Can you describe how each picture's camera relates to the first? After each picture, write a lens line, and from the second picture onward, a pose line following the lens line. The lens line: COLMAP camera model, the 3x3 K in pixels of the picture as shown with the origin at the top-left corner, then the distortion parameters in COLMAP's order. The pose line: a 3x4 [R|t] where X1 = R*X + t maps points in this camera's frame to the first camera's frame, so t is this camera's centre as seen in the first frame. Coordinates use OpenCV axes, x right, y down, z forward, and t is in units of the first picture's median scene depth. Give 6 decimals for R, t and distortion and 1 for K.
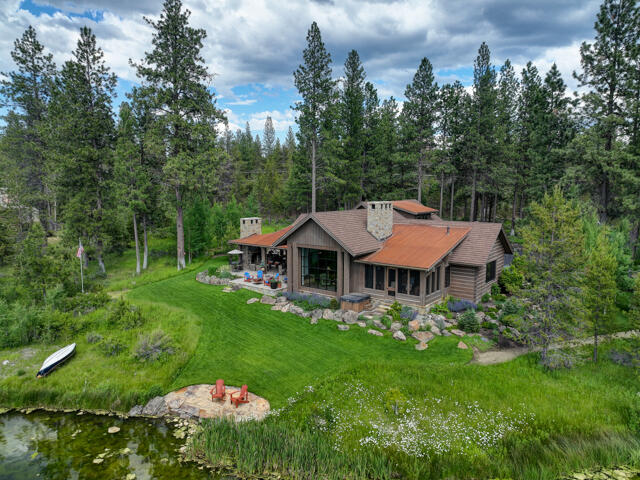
lens RADIAL K [[442.0, 0, 318.8], [0, 442.0, 228.3], [0, 0, 1]] dist [0.000639, 0.006456]
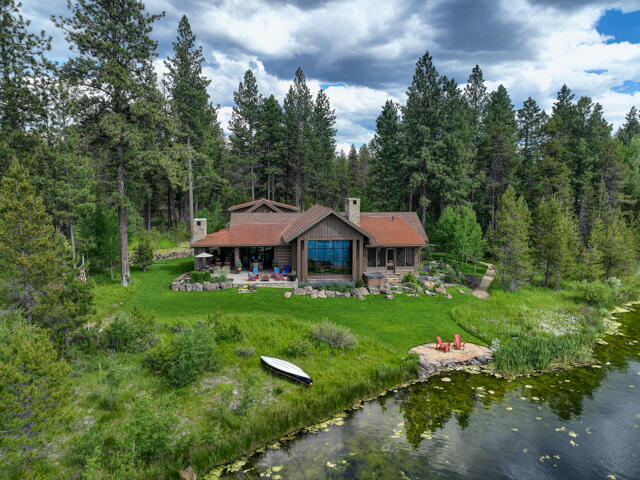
lens RADIAL K [[442.0, 0, 318.8], [0, 442.0, 228.3], [0, 0, 1]] dist [0.000639, 0.006456]
pose [[0.715339, -0.060605, 0.696145, -0.889000], [0.064228, 0.997717, 0.020860, -0.009725], [-0.695820, 0.029791, 0.717598, 0.215409]]
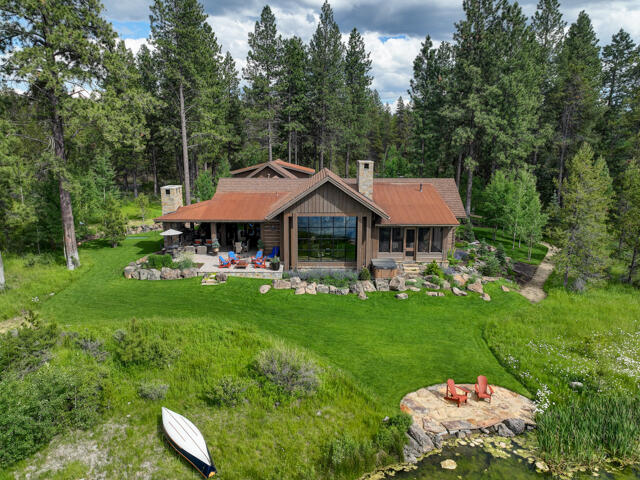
lens RADIAL K [[446.9, 0, 319.3], [0, 446.9, 229.7], [0, 0, 1]] dist [0.002416, 0.009804]
pose [[0.796733, -0.107923, 0.594617, -0.588057], [0.055672, 0.992848, 0.105607, -0.022571], [-0.601762, -0.051037, 0.797043, 0.334748]]
